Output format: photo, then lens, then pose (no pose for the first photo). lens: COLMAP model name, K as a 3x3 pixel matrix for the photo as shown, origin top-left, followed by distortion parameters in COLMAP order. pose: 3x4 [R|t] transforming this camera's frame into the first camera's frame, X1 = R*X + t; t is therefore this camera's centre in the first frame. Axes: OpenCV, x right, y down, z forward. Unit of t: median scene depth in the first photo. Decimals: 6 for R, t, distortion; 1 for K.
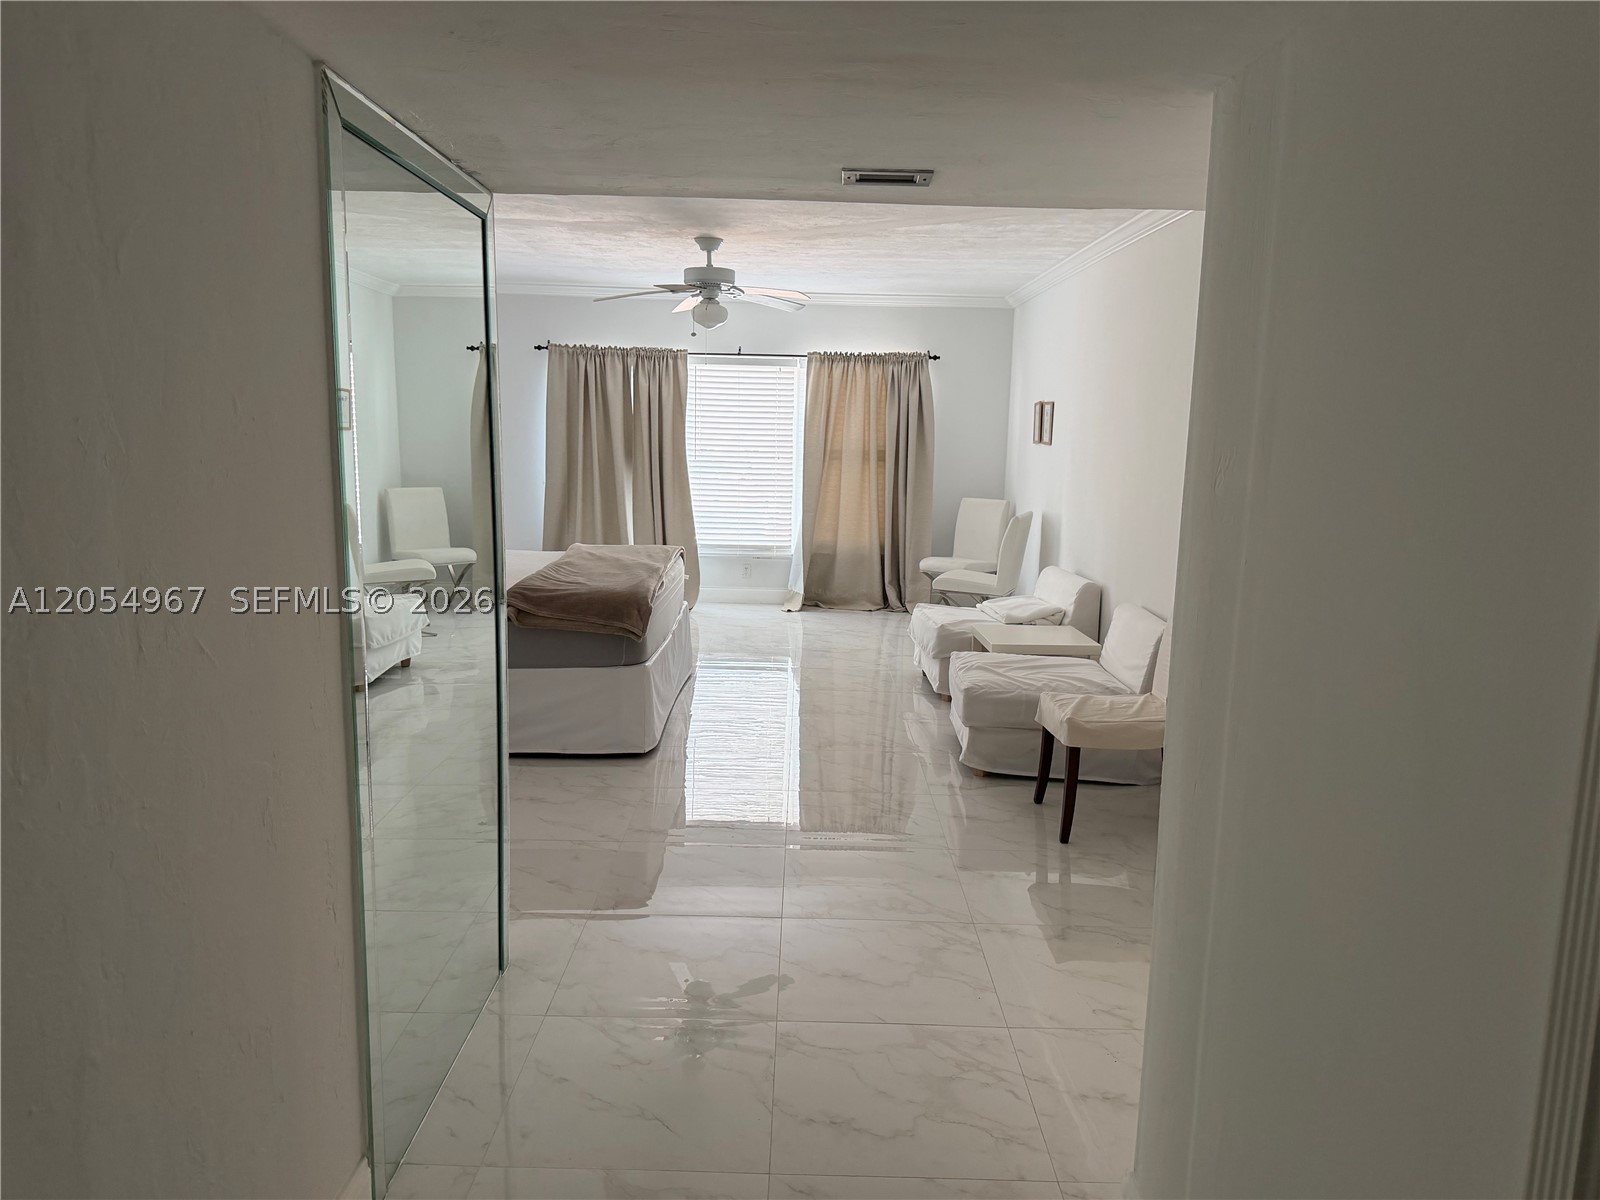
lens RADIAL K [[1131.1, 0, 801.5], [0, 1131.1, 625.9], [0, 0, 1]] dist [0.068982, -0.090001]
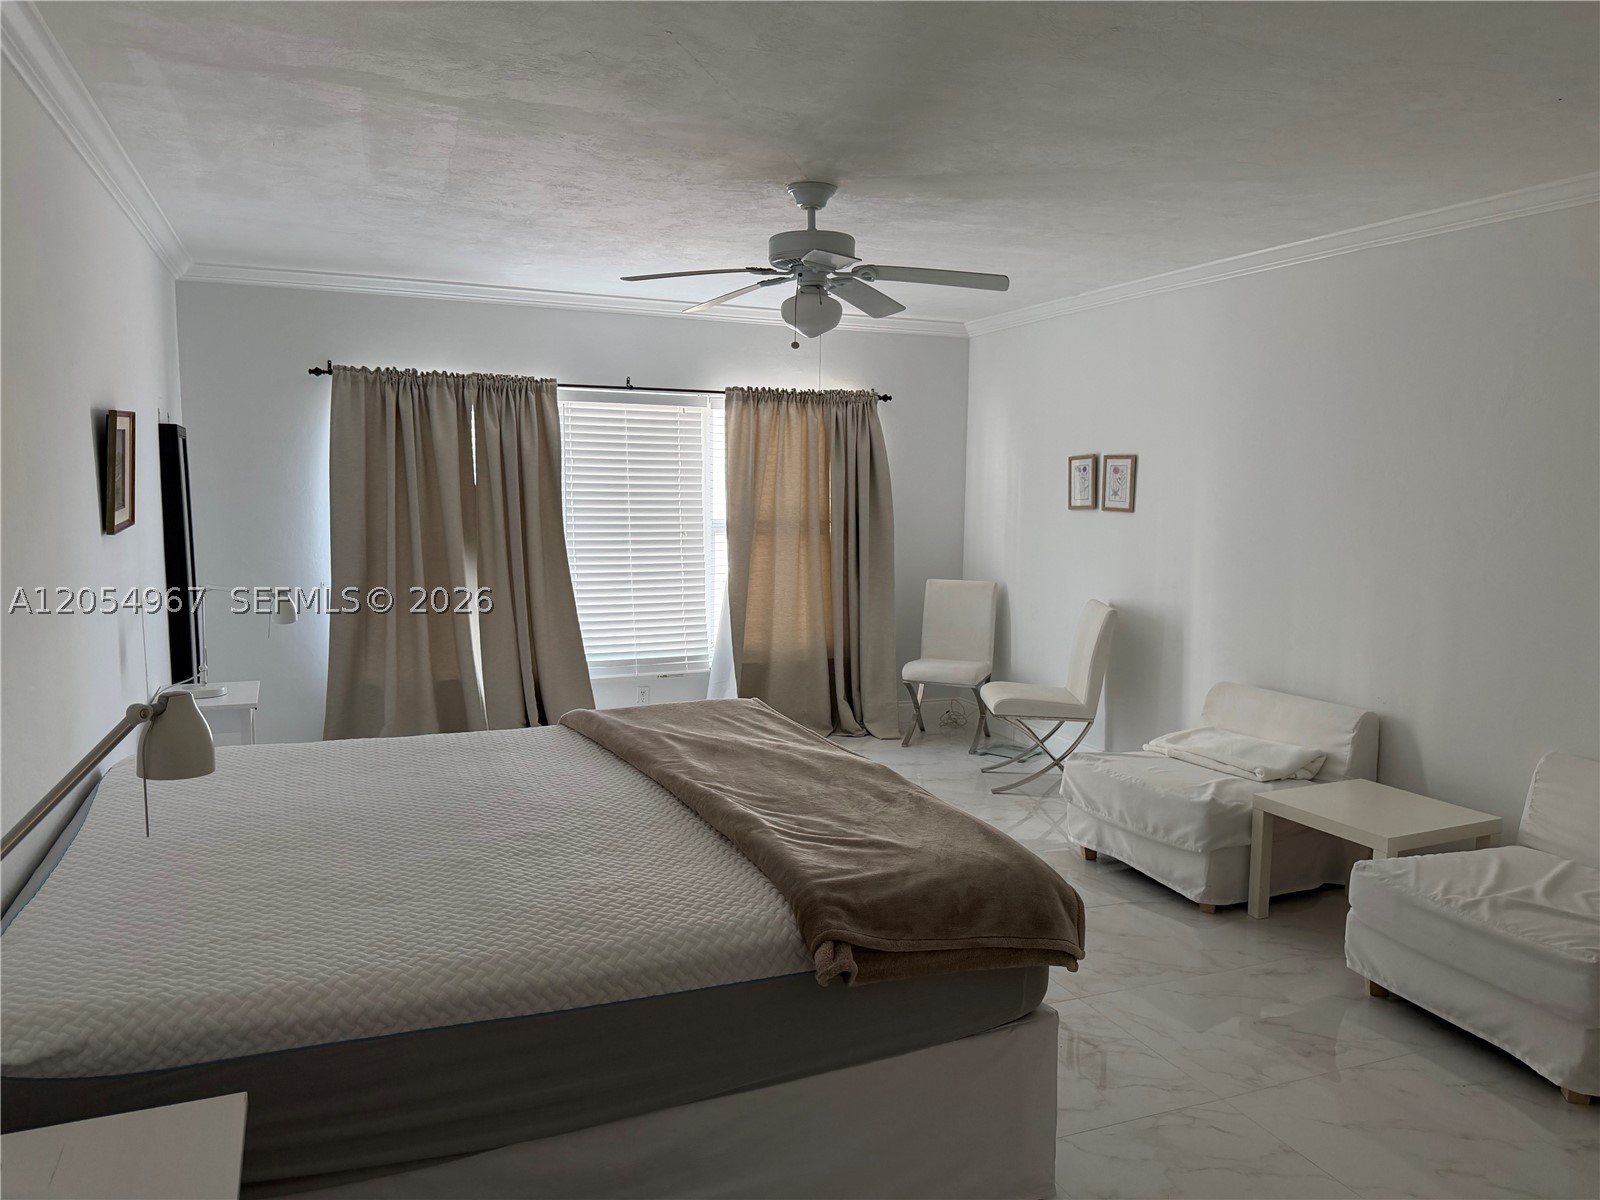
lens RADIAL K [[1131.1, 0, 785.3], [0, 1131.1, 606.6], [0, 0, 1]] dist [0.068982, -0.090001]
pose [[0.926422, -0.052284, 0.372839, -0.233296], [0.074455, 0.996195, -0.045305, -0.067999], [-0.369052, 0.069731, 0.926789, 0.333457]]
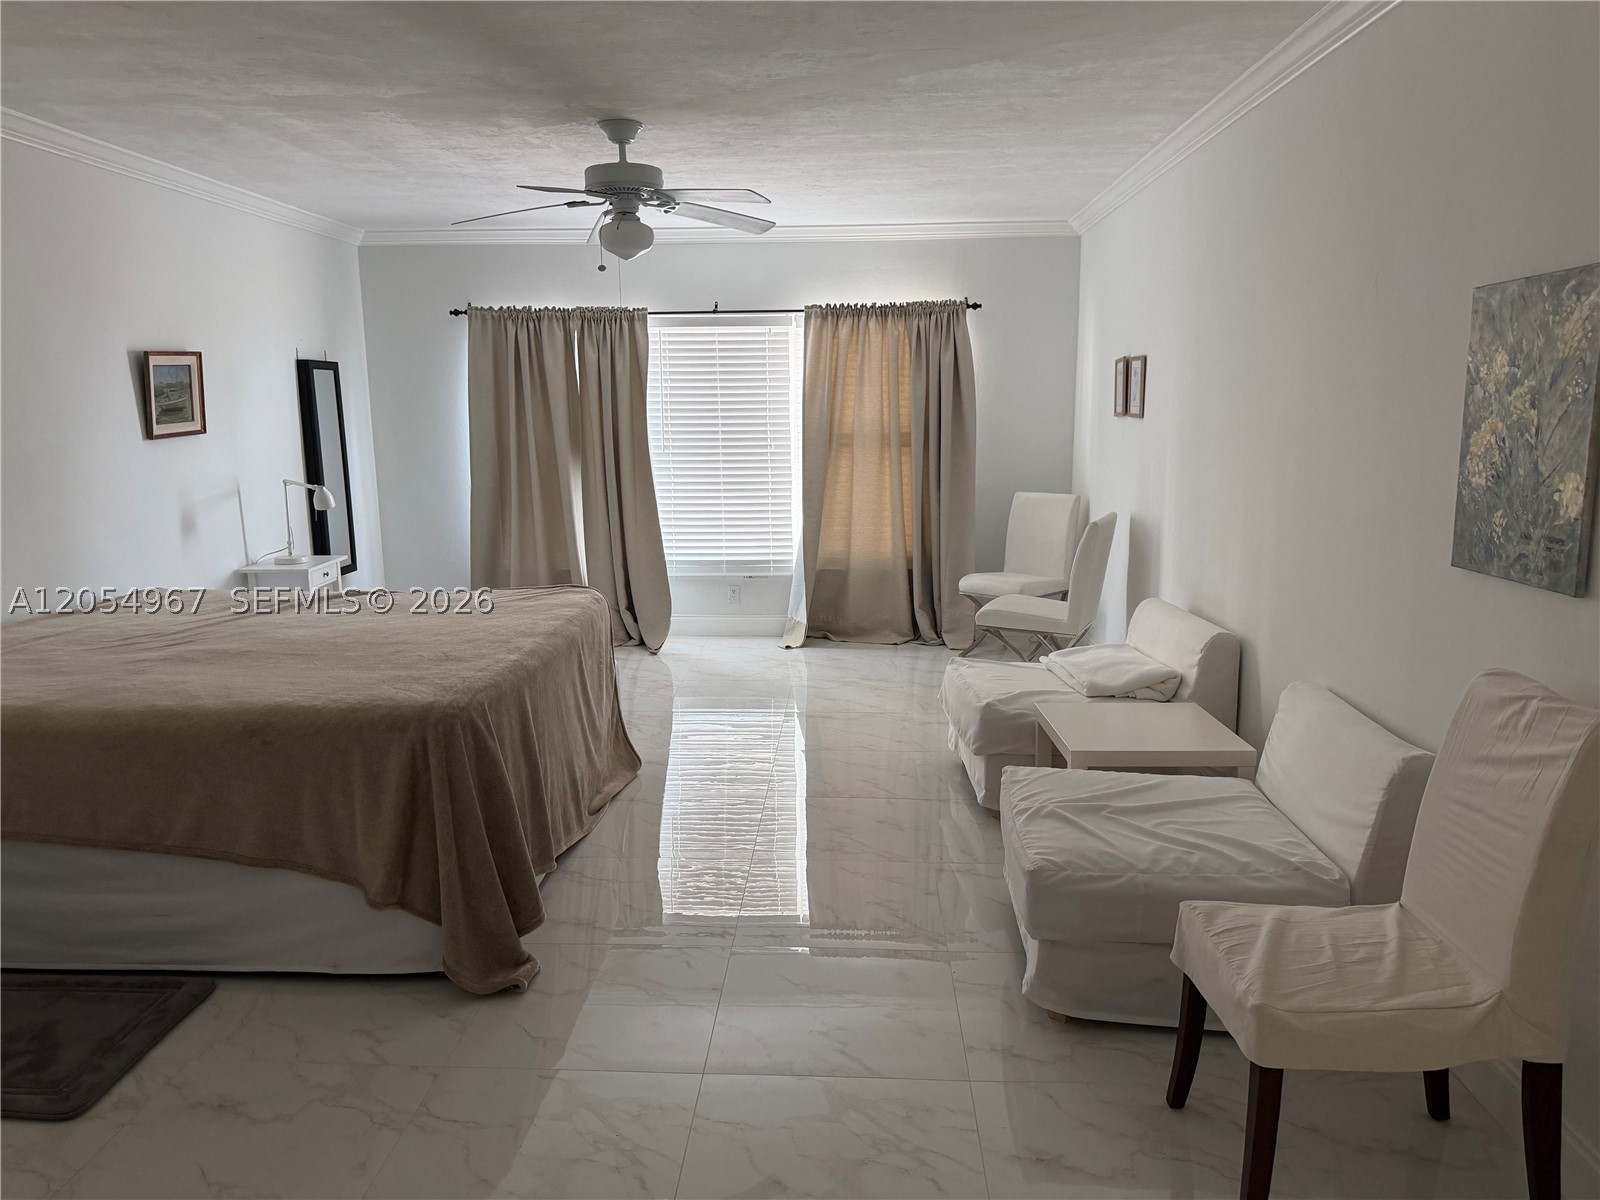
lens RADIAL K [[1131.1, 0, 789.2], [0, 1131.1, 607.8], [0, 0, 1]] dist [0.068982, -0.090001]
pose [[0.998062, -0.021050, -0.058558, 0.035231], [0.021047, 0.999778, -0.000666, -0.039683], [0.058559, -0.000567, 0.998284, 0.244694]]
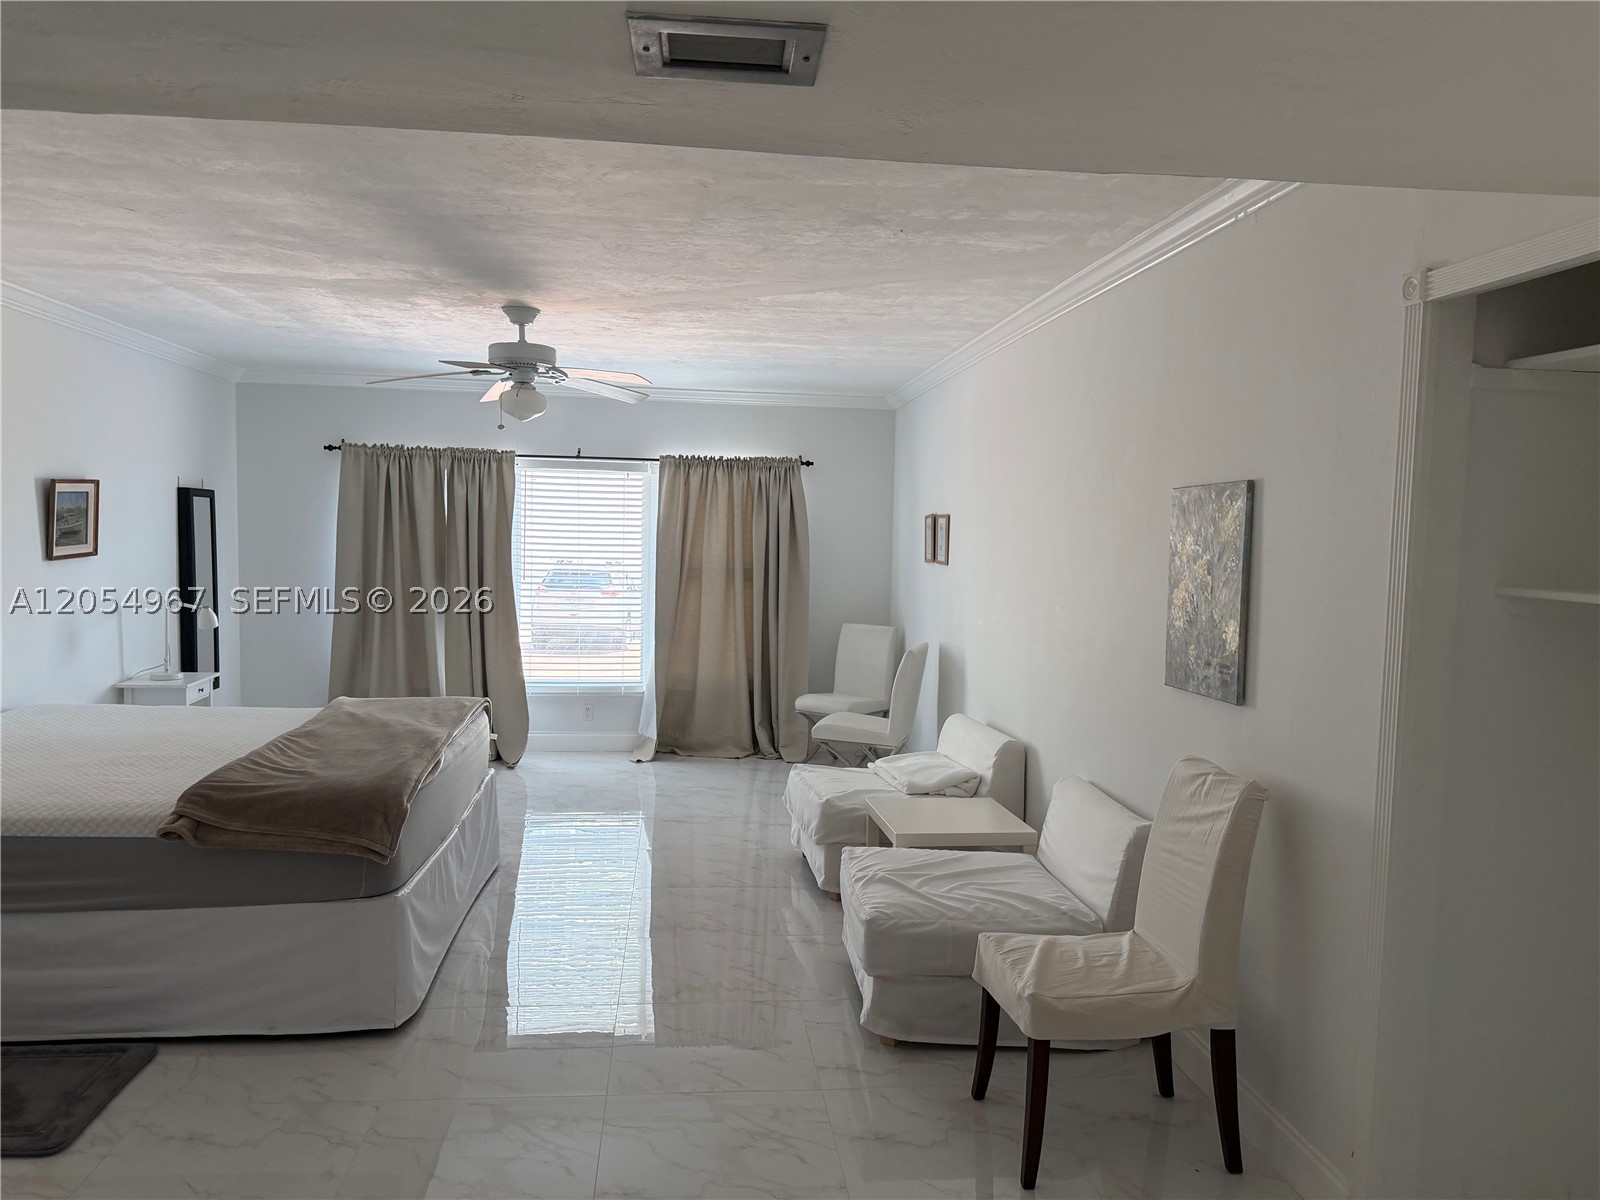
lens RADIAL K [[1131.1, 0, 795.0], [0, 1131.1, 619.6], [0, 0, 1]] dist [0.068982, -0.090001]
pose [[0.994251, -0.007294, 0.106825, 0.014812], [0.017979, 0.994885, -0.099405, -0.032251], [-0.105553, 0.100754, 0.989296, 0.160321]]
